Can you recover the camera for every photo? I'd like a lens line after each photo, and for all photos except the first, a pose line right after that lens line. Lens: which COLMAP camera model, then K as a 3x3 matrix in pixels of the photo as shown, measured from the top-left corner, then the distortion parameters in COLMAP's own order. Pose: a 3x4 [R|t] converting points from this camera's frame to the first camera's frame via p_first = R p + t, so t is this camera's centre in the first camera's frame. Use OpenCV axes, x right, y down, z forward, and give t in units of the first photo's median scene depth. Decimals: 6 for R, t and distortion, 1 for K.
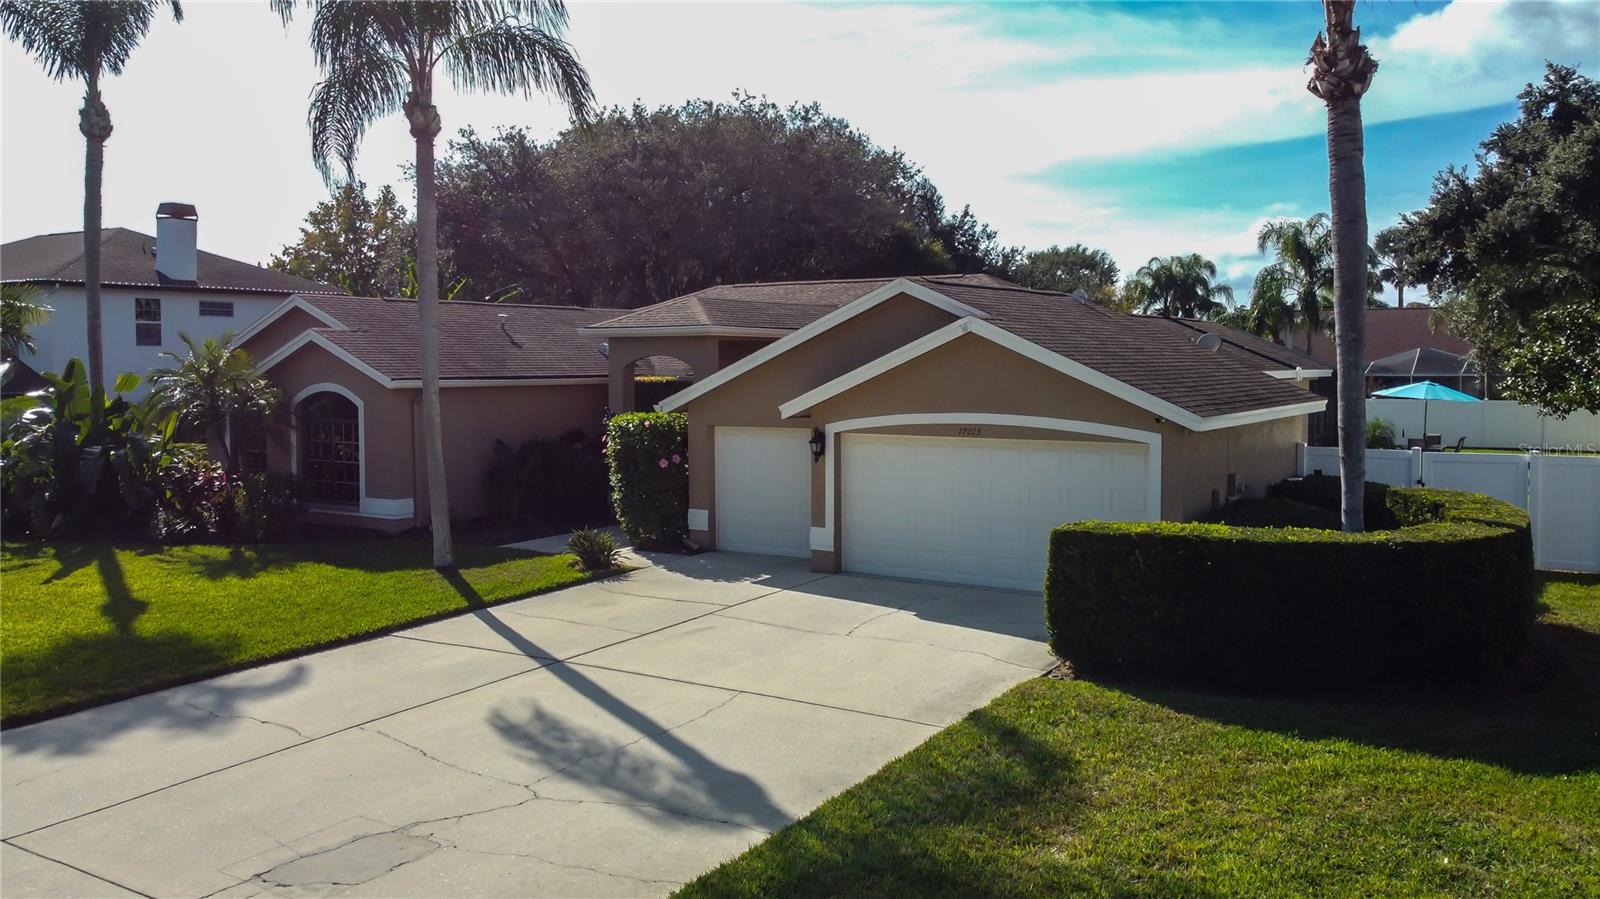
lens RADIAL K [[1088.7, 0, 854.3], [0, 1088.7, 448.6], [0, 0, 1]] dist [-0.046050, 0.047321]
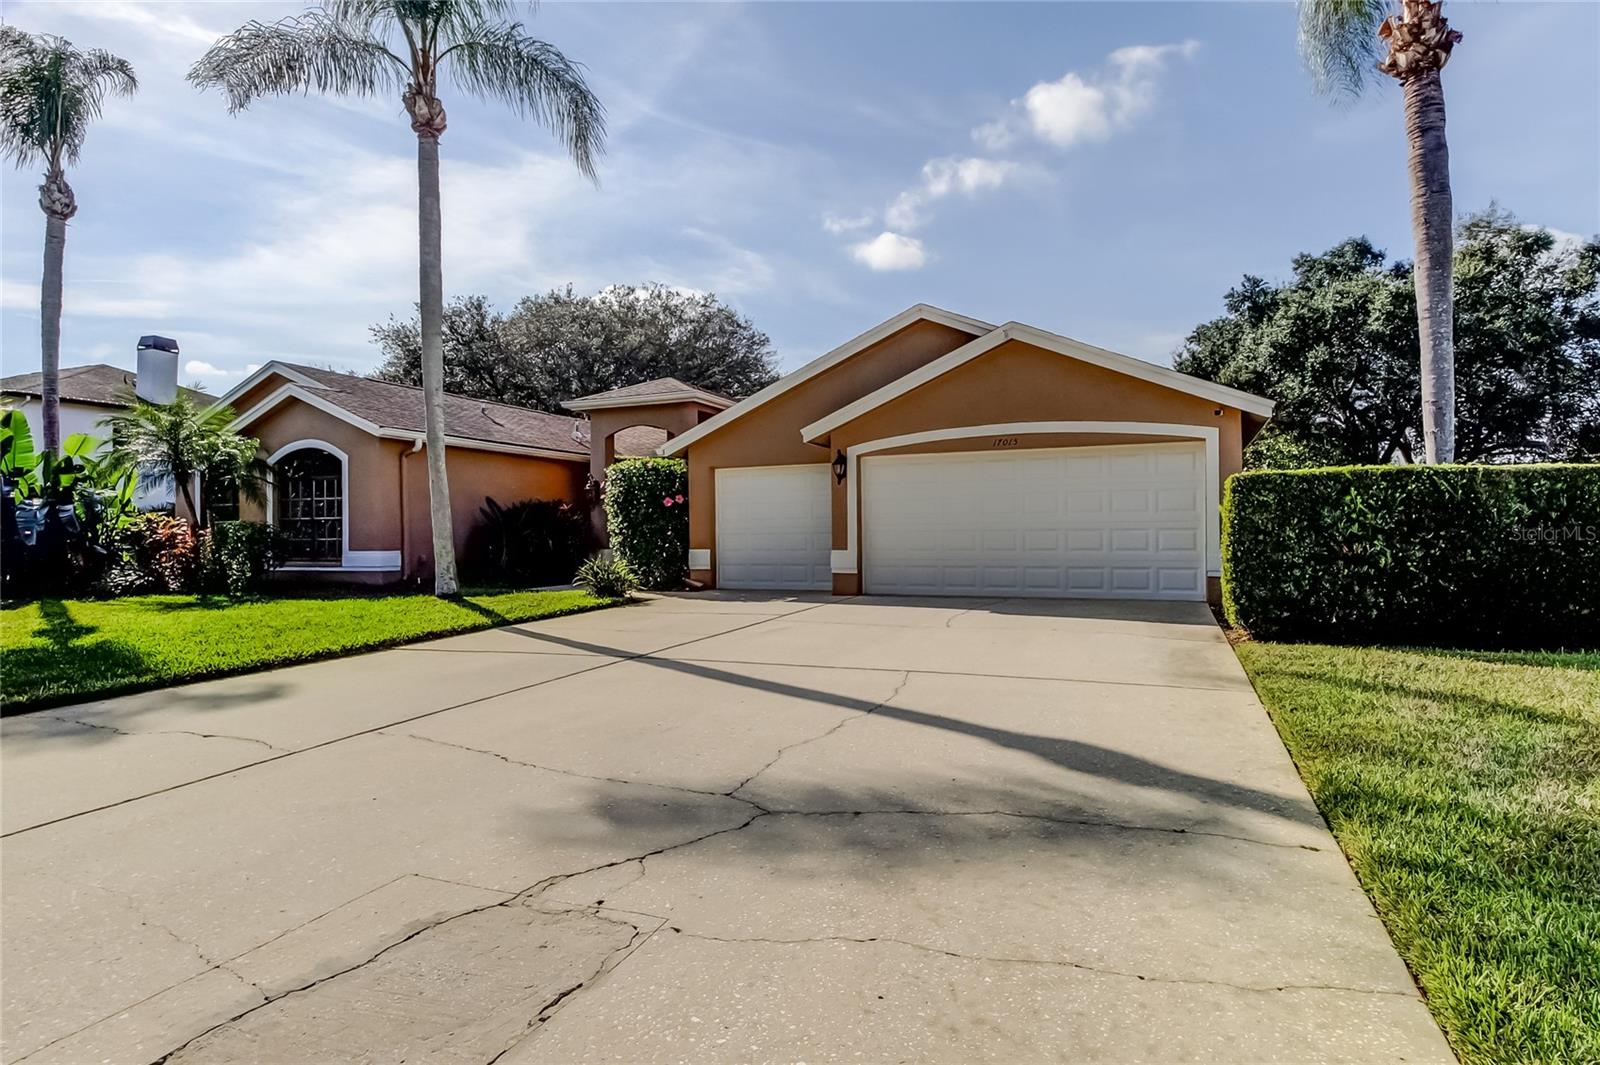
lens RADIAL K [[743.7, 0, 806.8], [0, 743.7, 553.3], [0, 0, 1]] dist [0.006690, -0.000582]
pose [[0.989496, -0.010897, 0.144147, -0.145089], [0.017973, 0.998692, -0.047877, 0.095926], [-0.143436, 0.049965, 0.988397, 0.282382]]
